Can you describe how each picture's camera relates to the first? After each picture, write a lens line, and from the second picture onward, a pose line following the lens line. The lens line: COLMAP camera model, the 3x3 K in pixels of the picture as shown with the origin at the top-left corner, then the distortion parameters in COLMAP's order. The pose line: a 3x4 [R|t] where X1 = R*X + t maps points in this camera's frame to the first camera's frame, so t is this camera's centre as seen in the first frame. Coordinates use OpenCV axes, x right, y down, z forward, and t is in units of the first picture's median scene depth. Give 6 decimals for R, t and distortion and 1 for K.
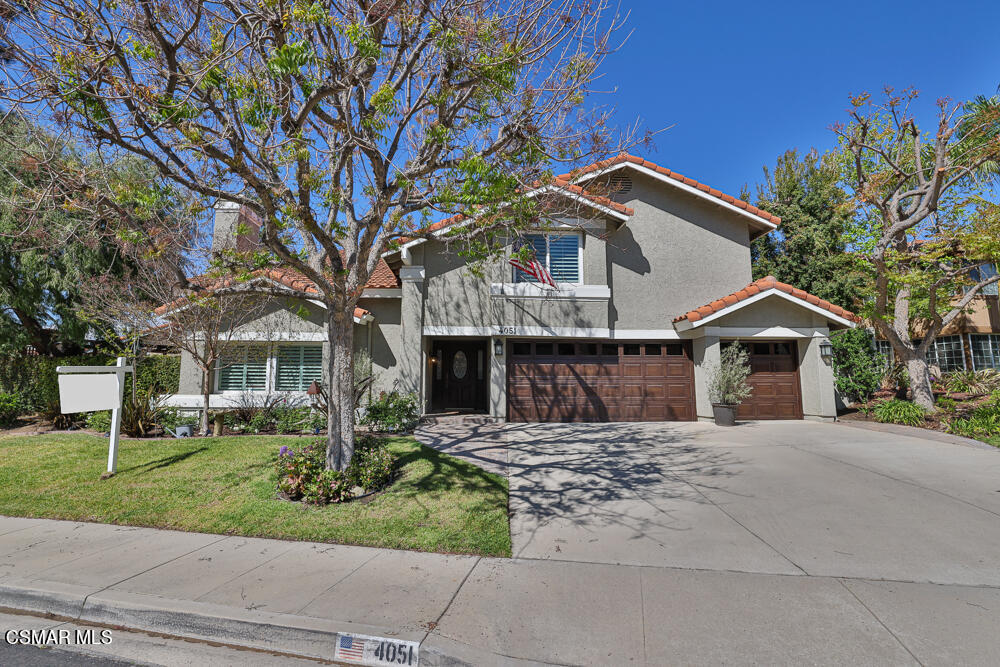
lens RADIAL K [[455.0, 0, 498.9], [0, 455.0, 327.9], [0, 0, 1]] dist [-0.016413, 0.003900]
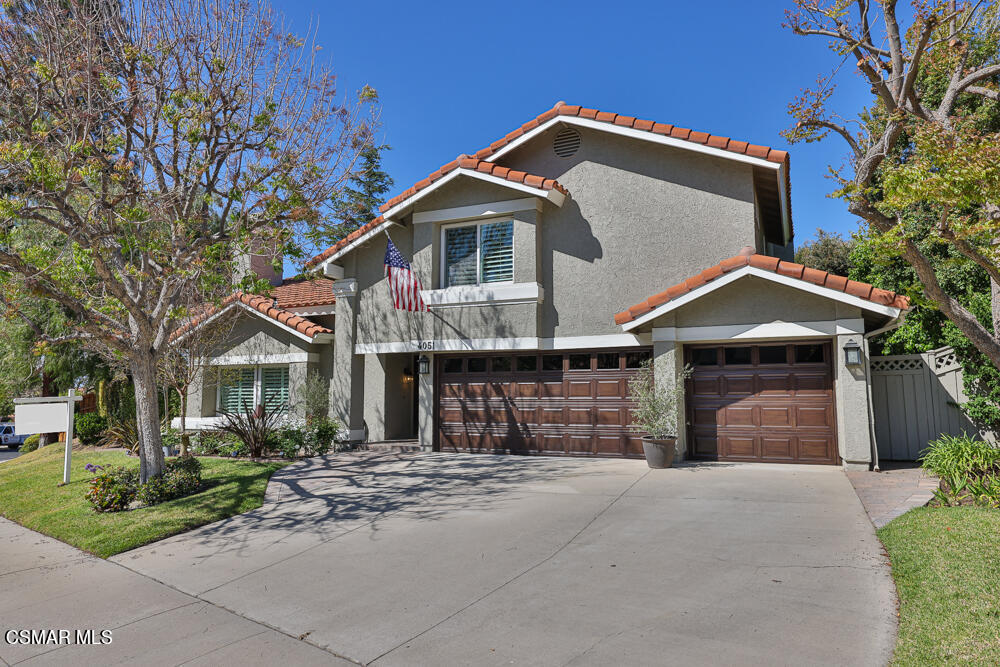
lens RADIAL K [[640.8, 0, 495.0], [0, 640.8, 332.2], [0, 0, 1]] dist [0.049943, 0.001214]
pose [[0.883263, -0.052398, -0.465942, 0.688534], [0.061974, 0.998064, 0.005243, -0.017016], [0.464765, -0.033507, 0.884800, -0.018172]]
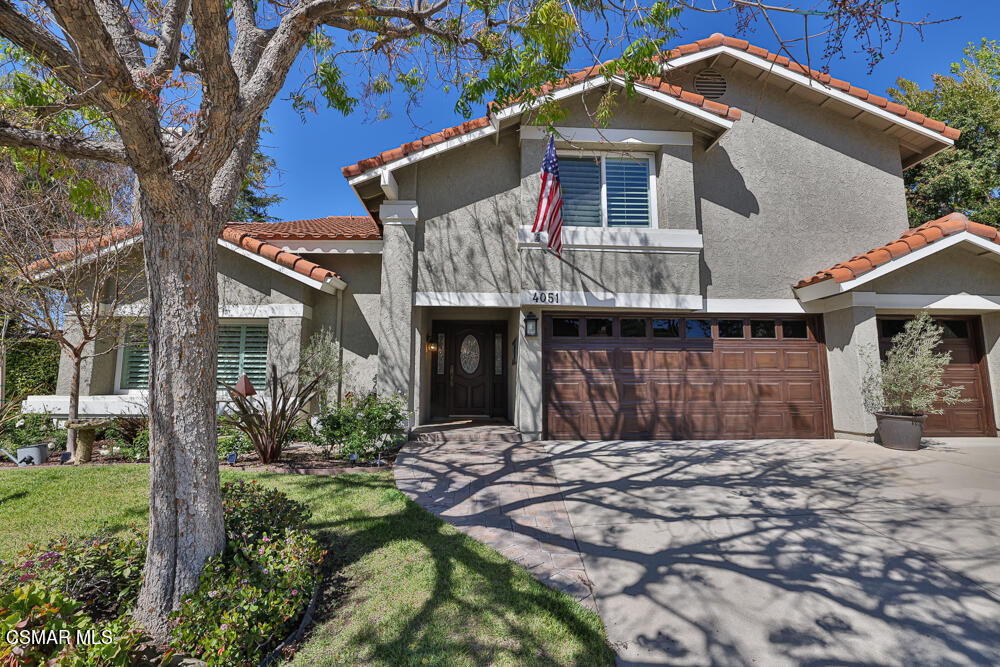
lens RADIAL K [[455.0, 0, 492.7], [0, 455.0, 334.1], [0, 0, 1]] dist [-0.016413, 0.003900]
pose [[0.999933, 0.001356, -0.011523, -0.048318], [-0.001285, 0.999980, 0.006200, 0.052598], [0.011531, -0.006185, 0.999914, 0.344798]]
